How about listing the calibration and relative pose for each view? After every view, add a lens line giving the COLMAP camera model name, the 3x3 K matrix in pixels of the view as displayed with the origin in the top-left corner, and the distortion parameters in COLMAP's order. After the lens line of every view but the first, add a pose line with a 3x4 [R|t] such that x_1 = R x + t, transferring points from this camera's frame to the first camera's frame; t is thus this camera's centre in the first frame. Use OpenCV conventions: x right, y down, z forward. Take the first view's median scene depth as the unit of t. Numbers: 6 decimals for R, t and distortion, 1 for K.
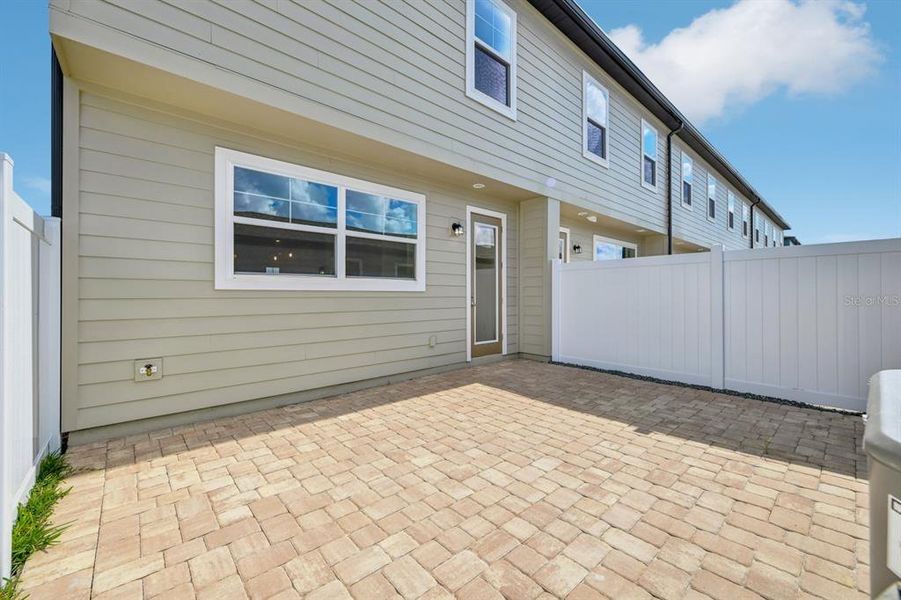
lens RADIAL K [[368.9, 0, 444.1], [0, 368.9, 293.4], [0, 0, 1]] dist [0.003449, 0.000082]
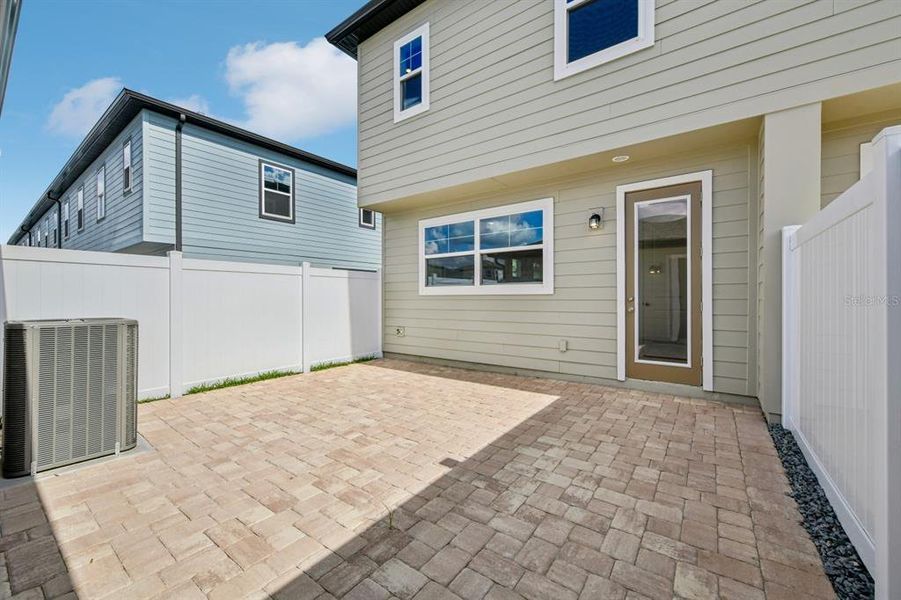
lens RADIAL K [[357.0, 0, 441.5], [0, 357.0, 296.4], [0, 0, 1]] dist [0.002200, 0.000060]
pose [[0.188130, -0.001284, -0.982143, 0.958180], [0.009218, 0.999957, 0.000459, -0.002760], [0.982101, -0.009139, 0.188134, 0.598850]]
